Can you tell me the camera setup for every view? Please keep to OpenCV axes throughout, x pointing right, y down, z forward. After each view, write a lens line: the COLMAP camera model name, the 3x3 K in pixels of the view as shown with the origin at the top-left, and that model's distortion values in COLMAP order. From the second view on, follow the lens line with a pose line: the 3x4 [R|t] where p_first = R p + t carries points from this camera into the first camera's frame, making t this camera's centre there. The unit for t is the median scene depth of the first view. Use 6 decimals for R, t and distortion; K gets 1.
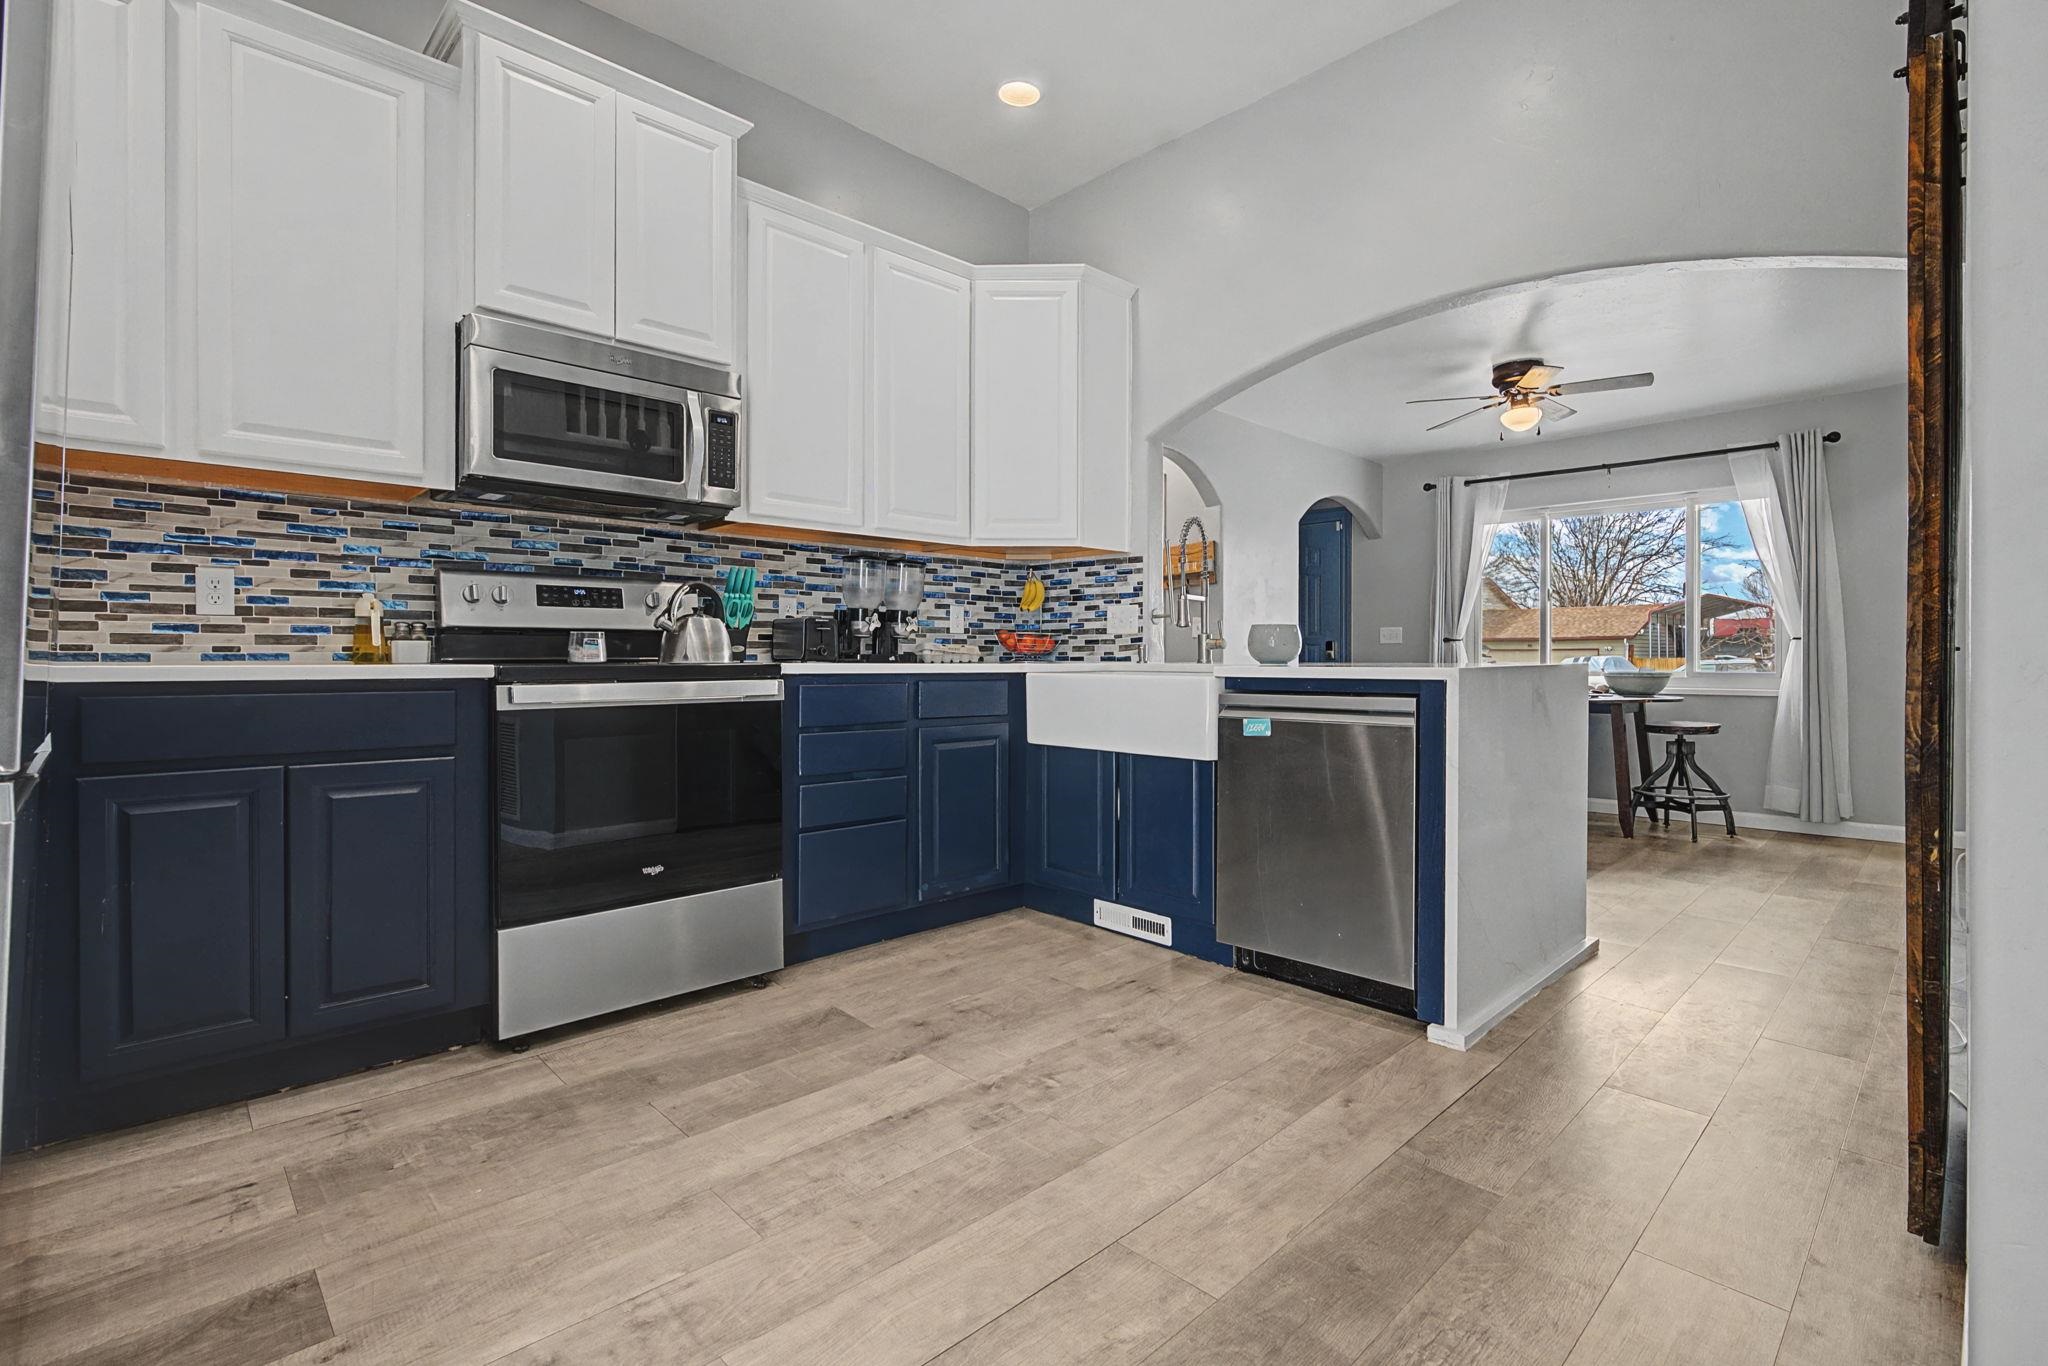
lens RADIAL K [[933.9, 0, 1019.1], [0, 933.9, 659.1], [0, 0, 1]] dist [-0.009145, 0.002483]
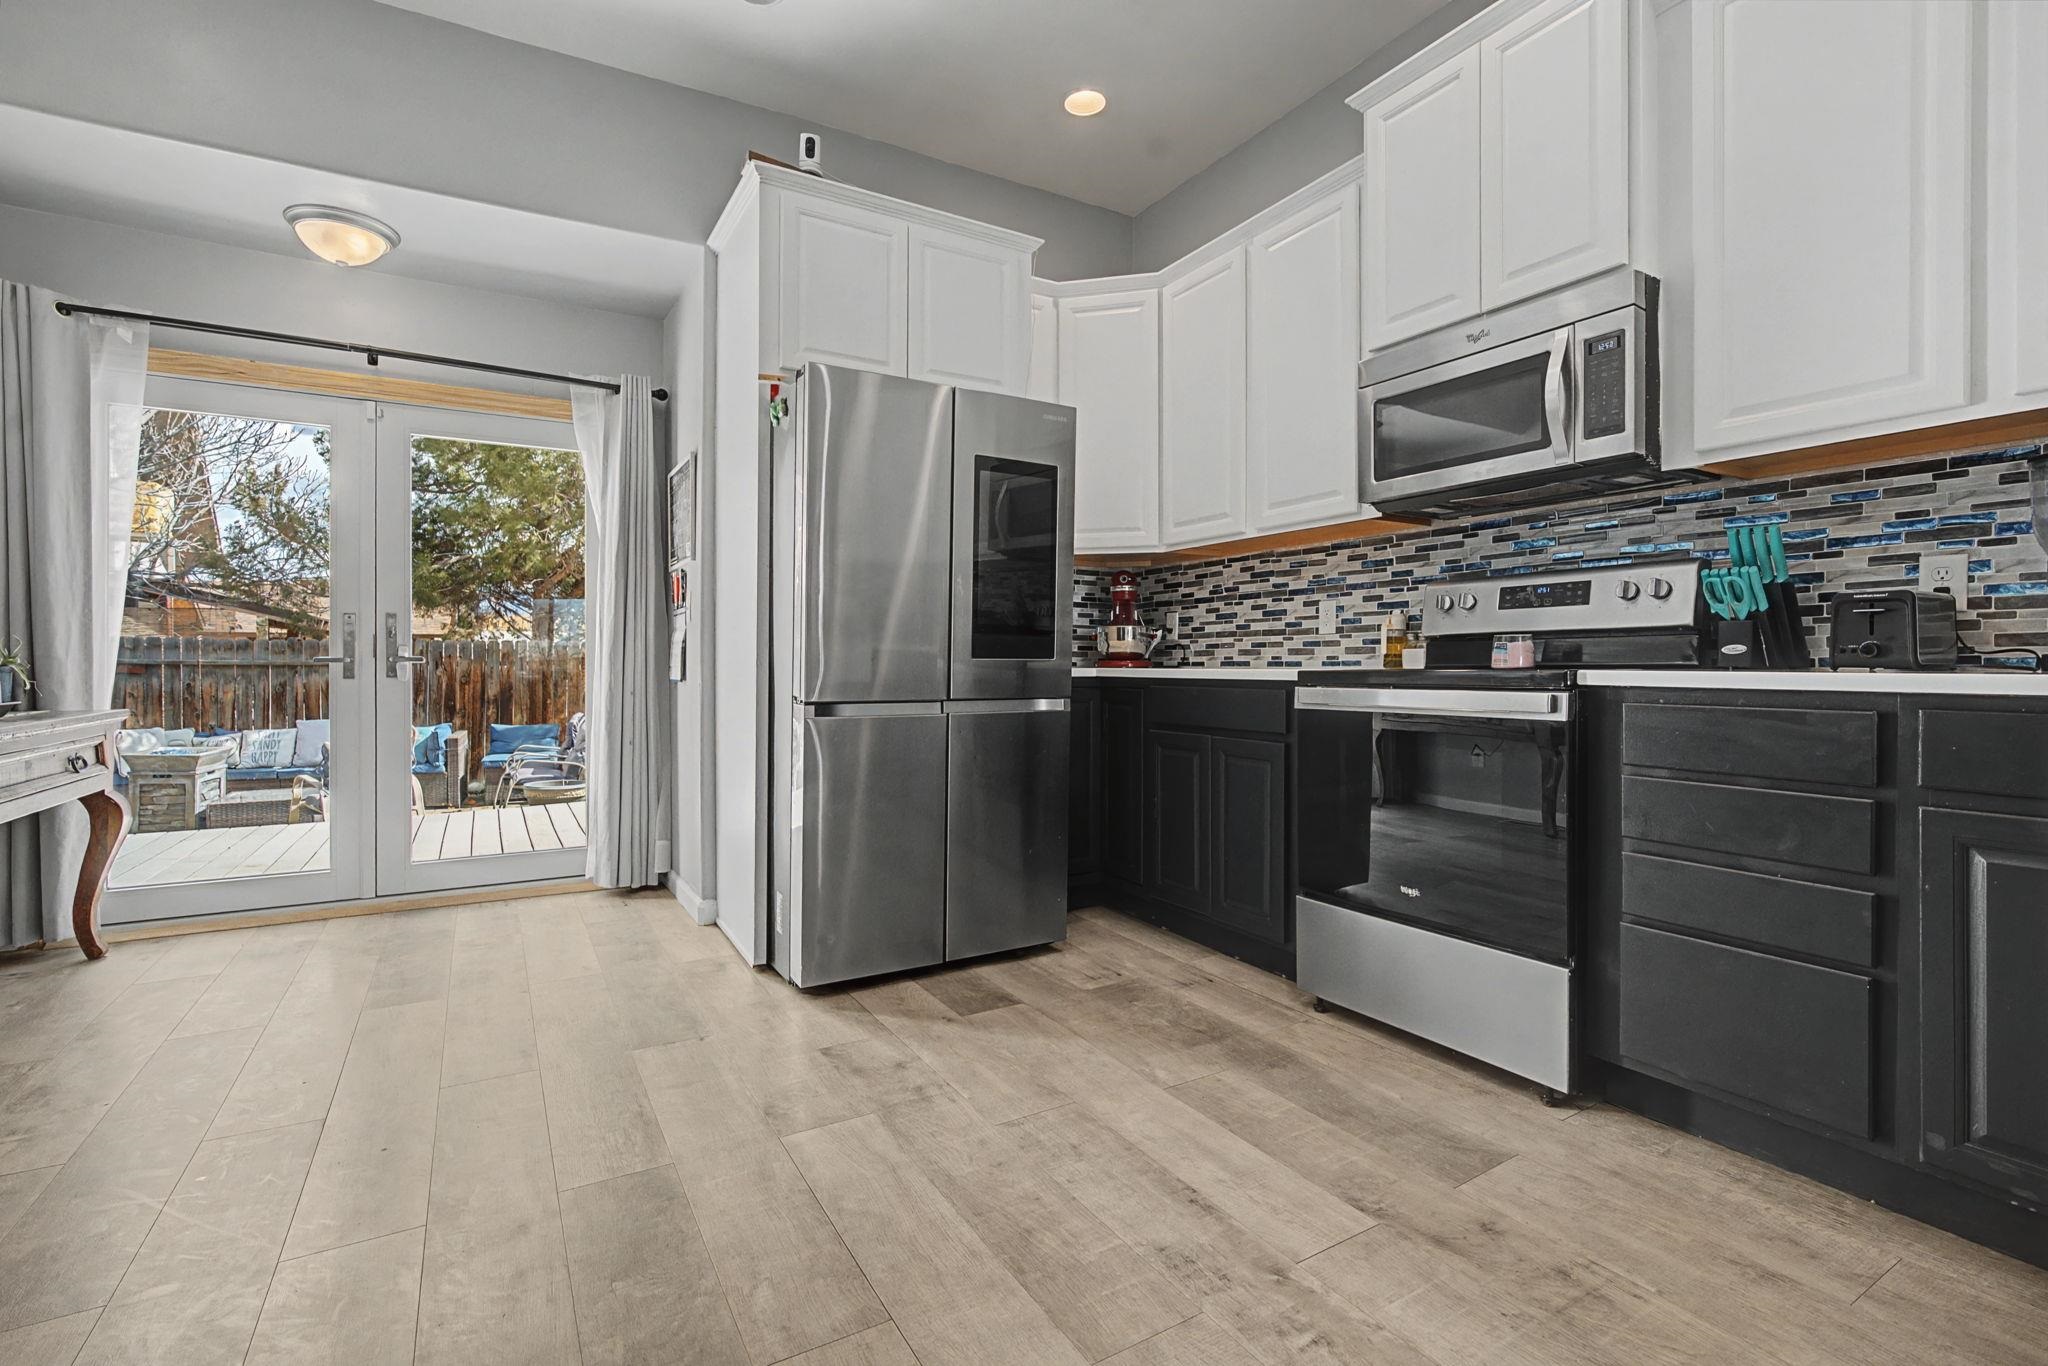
lens RADIAL K [[933.9, 0, 1033.9], [0, 933.9, 657.7], [0, 0, 1]] dist [-0.009145, 0.002483]
pose [[-0.224964, -0.001849, -0.974365, 0.720097], [0.009749, 0.999944, -0.004148, -0.010825], [0.974318, -0.010432, -0.224933, 1.006126]]
